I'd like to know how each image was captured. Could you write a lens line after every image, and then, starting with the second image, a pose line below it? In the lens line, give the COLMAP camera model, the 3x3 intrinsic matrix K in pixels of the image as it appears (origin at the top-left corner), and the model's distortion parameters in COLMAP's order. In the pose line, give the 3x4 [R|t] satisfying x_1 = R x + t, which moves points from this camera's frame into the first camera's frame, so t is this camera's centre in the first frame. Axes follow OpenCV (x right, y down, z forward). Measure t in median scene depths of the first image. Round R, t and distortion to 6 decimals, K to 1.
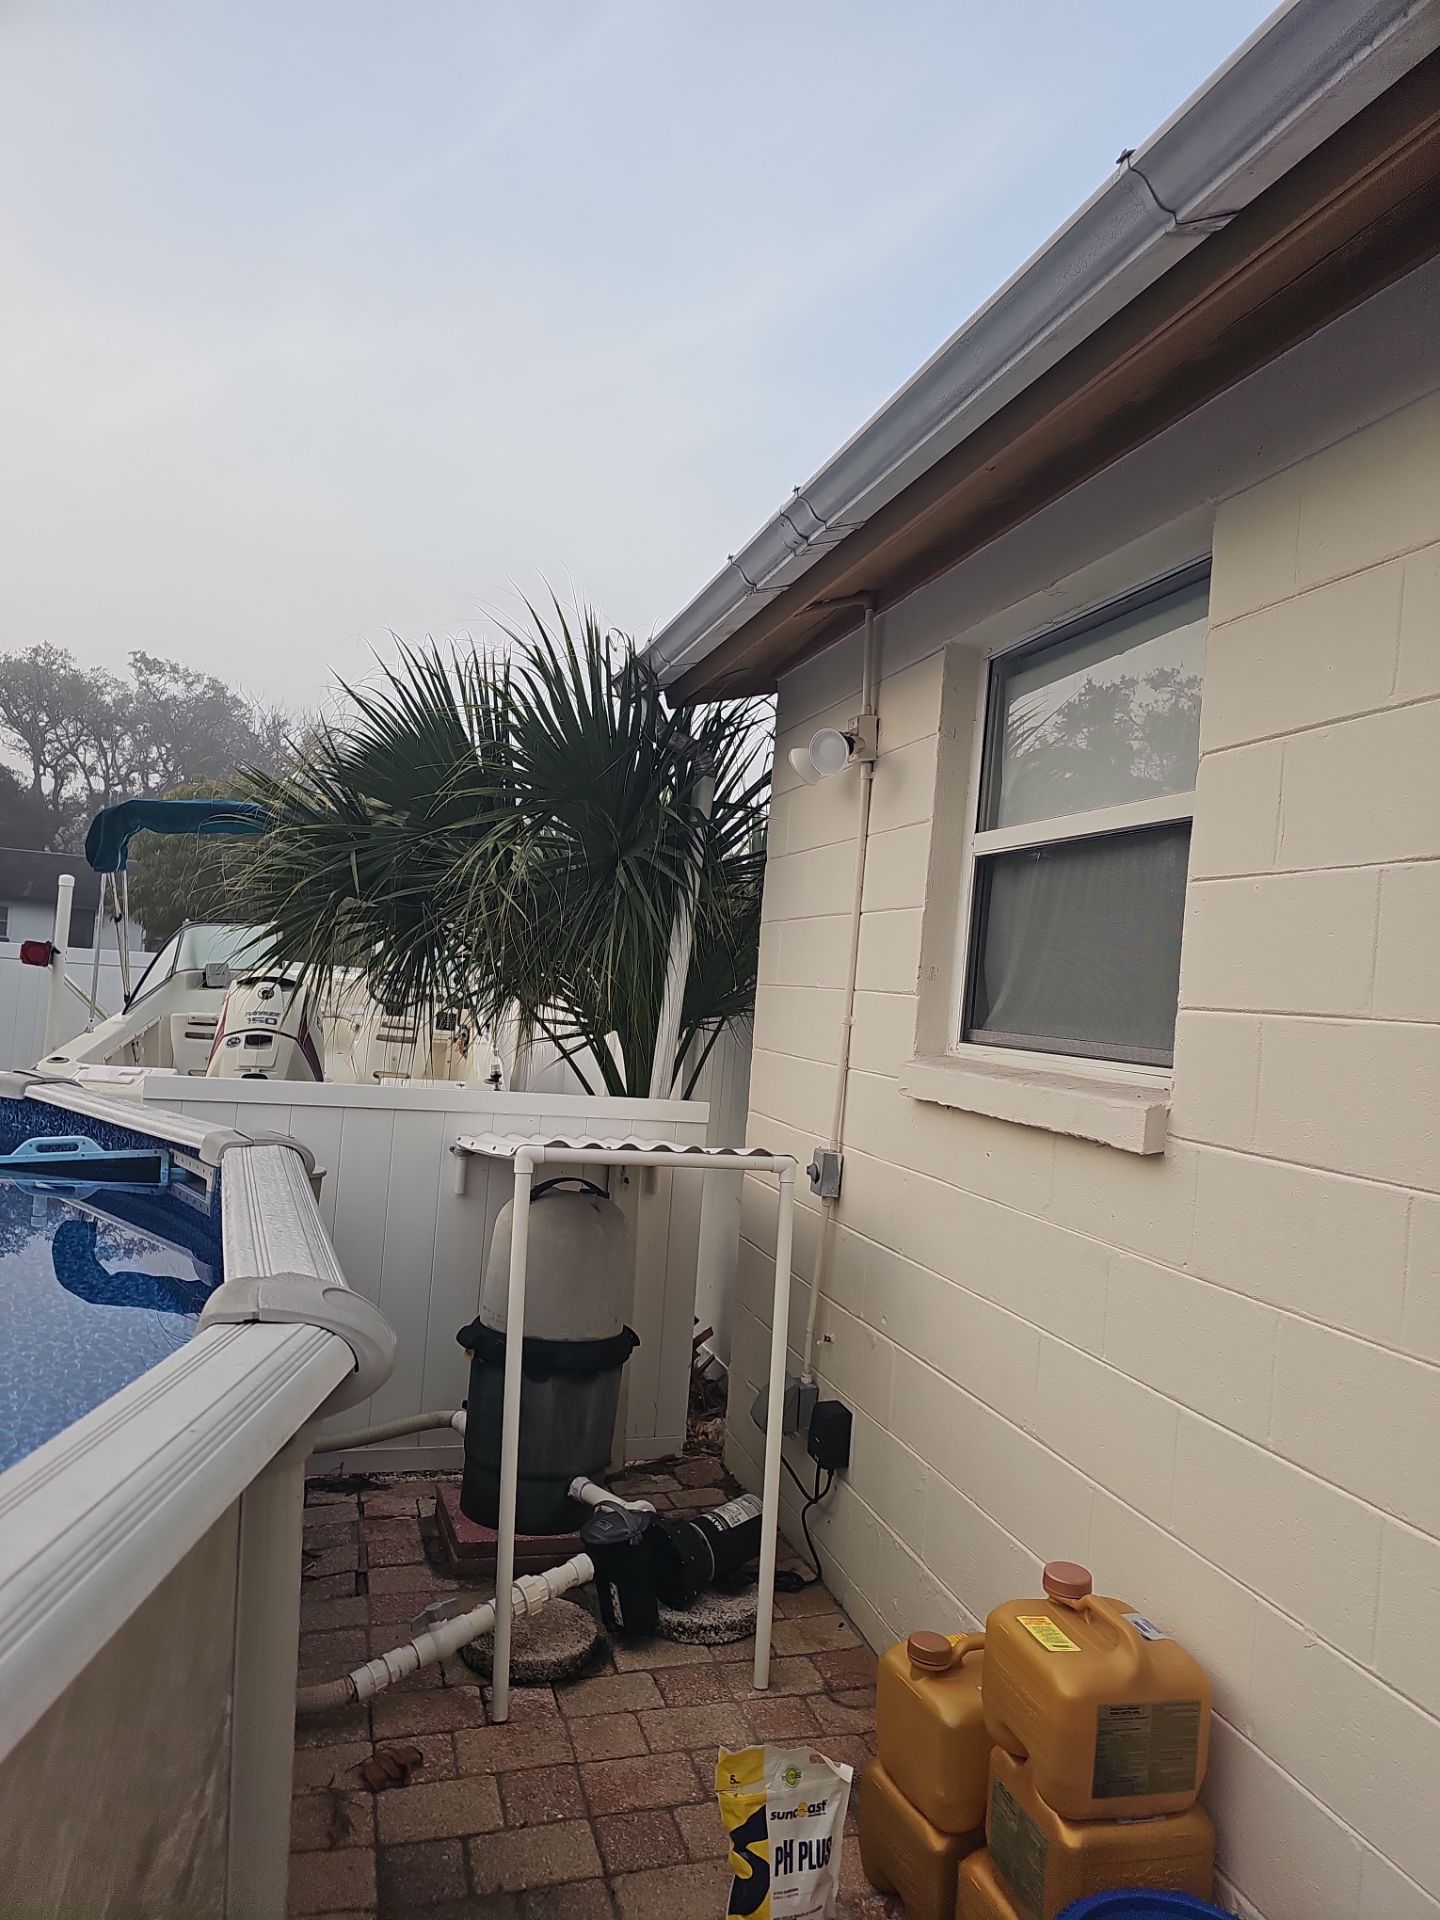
lens RADIAL K [[1264.8, 0, 720.0], [0, 1264.8, 960.0], [0, 0, 1]] dist [0.007151, 0.001240]
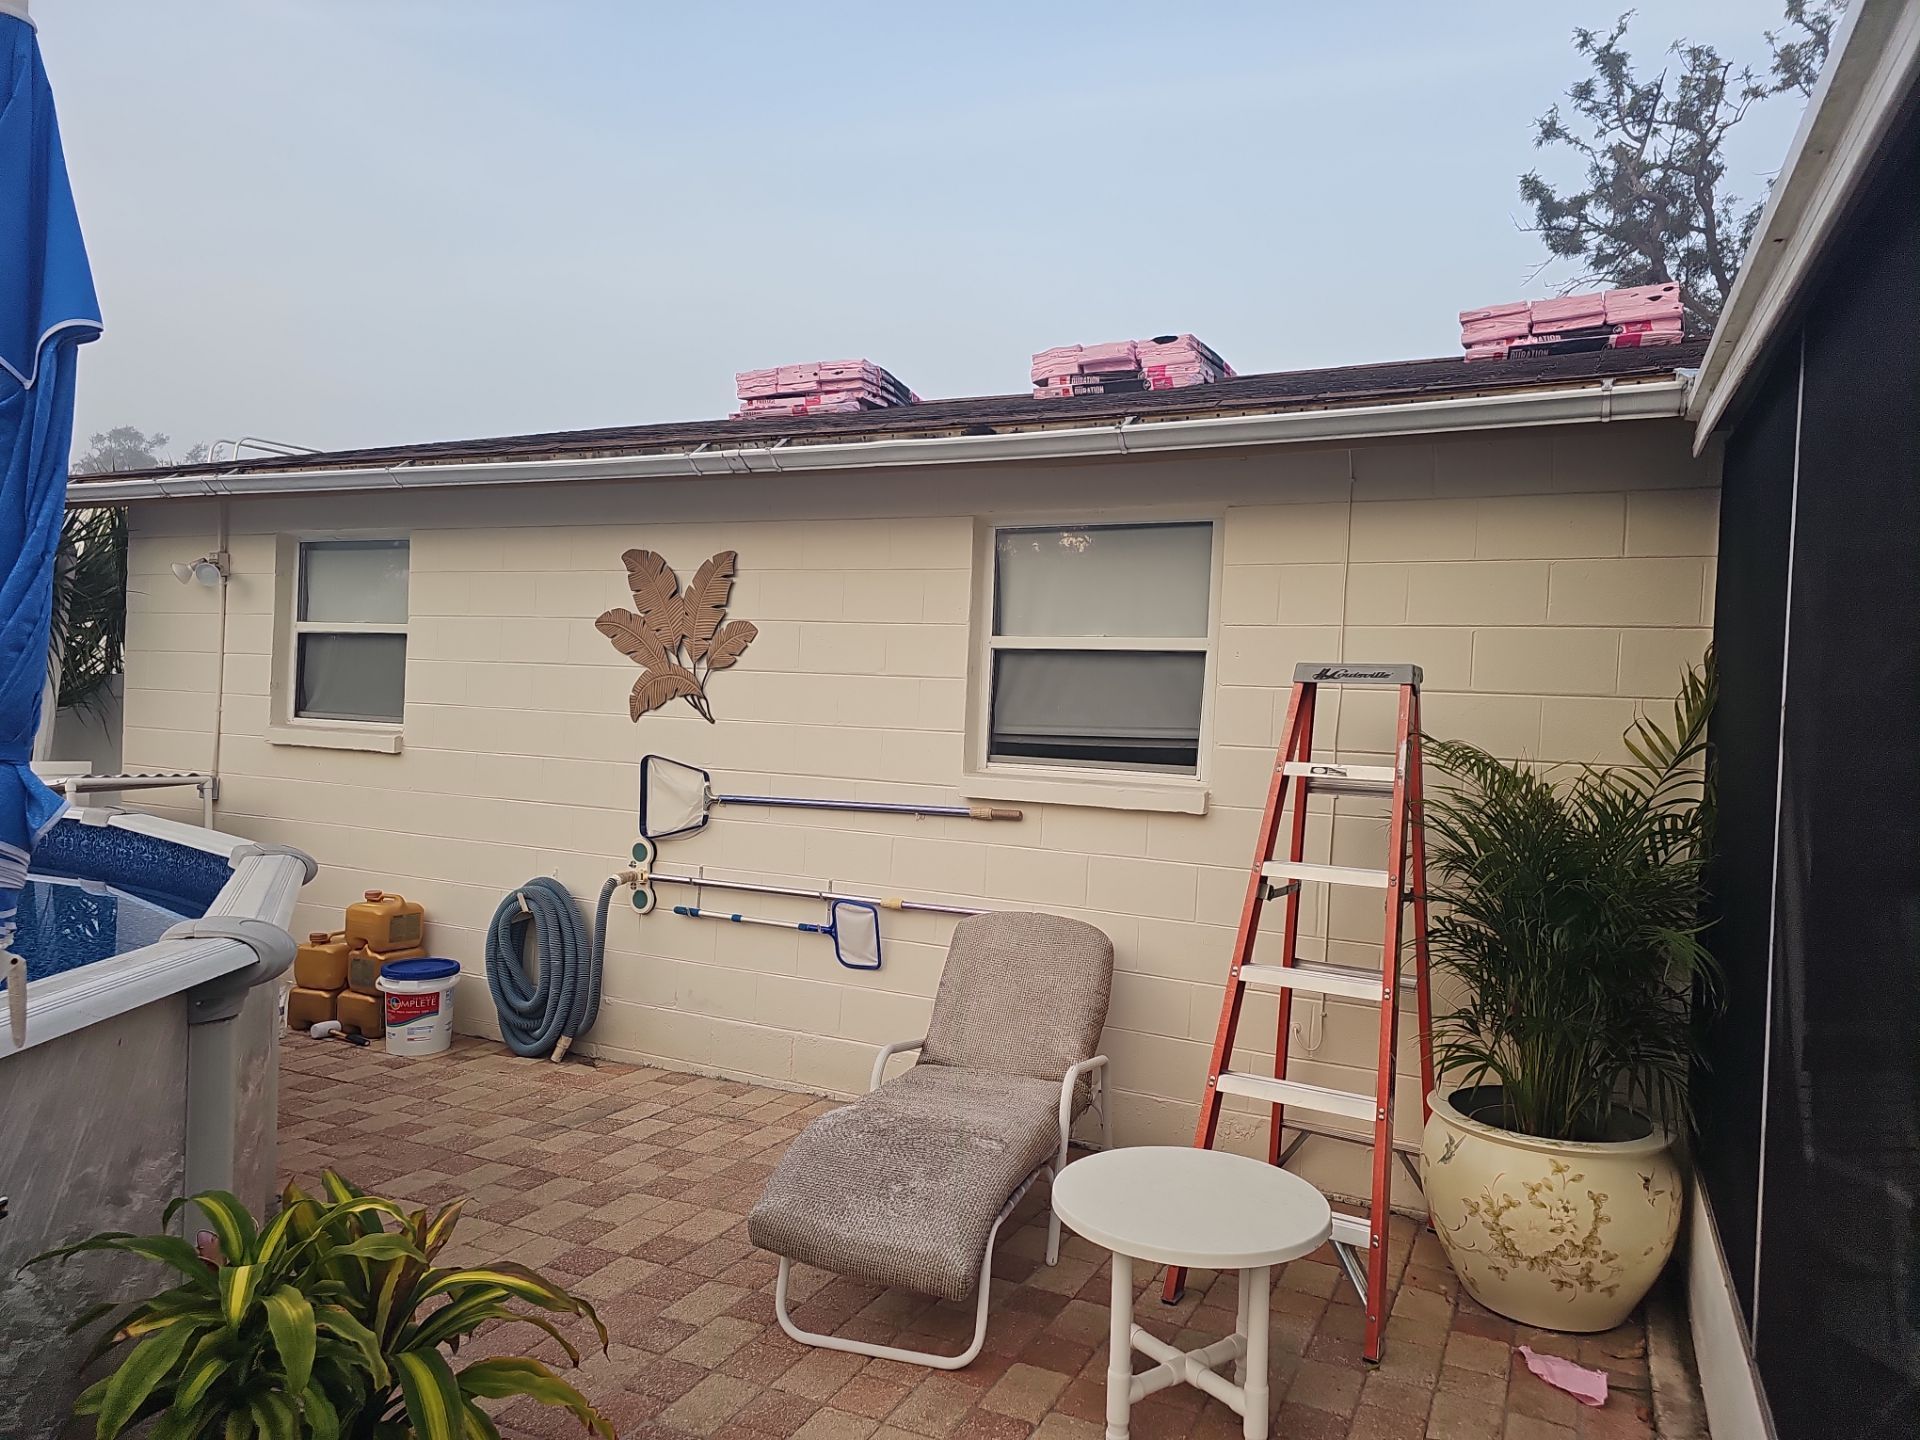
lens RADIAL K [[1264.8, 0, 960.0], [0, 1264.8, 720.0], [0, 0, 1]] dist [0.007151, 0.001240]
pose [[0.674927, -0.043453, 0.736604, -0.660058], [-0.010991, 0.997562, 0.068917, -0.096534], [-0.737802, -0.054610, 0.672804, -1.358532]]
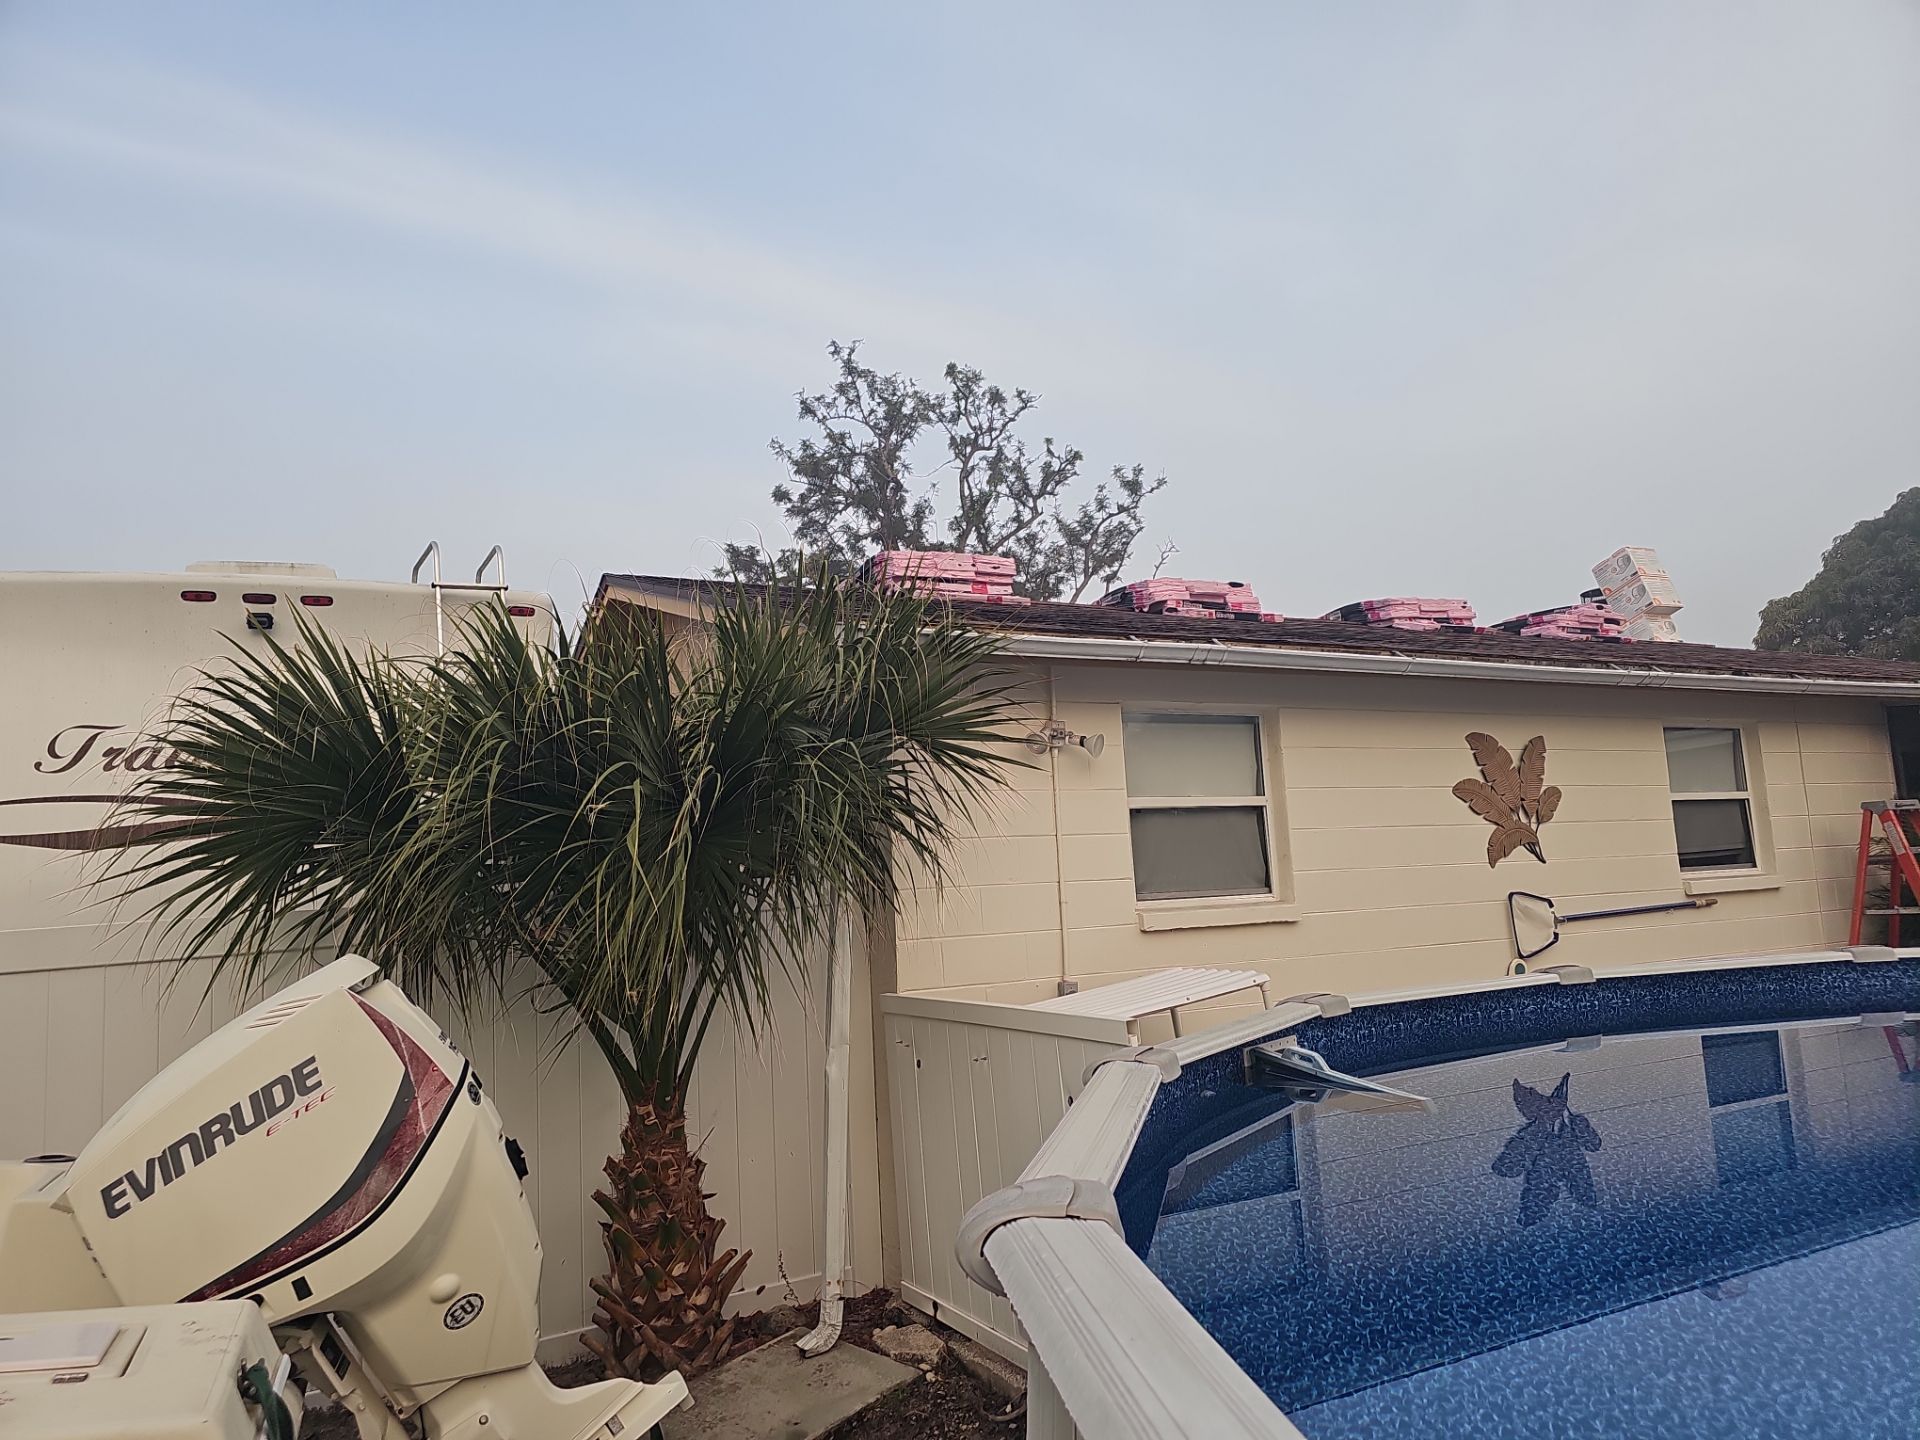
lens RADIAL K [[1264.8, 0, 960.0], [0, 1264.8, 720.0], [0, 0, 1]] dist [0.007151, 0.001240]
pose [[-0.193757, 0.075245, 0.978160, -1.719922], [0.019946, 0.997150, -0.072755, -0.083228], [-0.980847, 0.005413, -0.194706, 1.607947]]
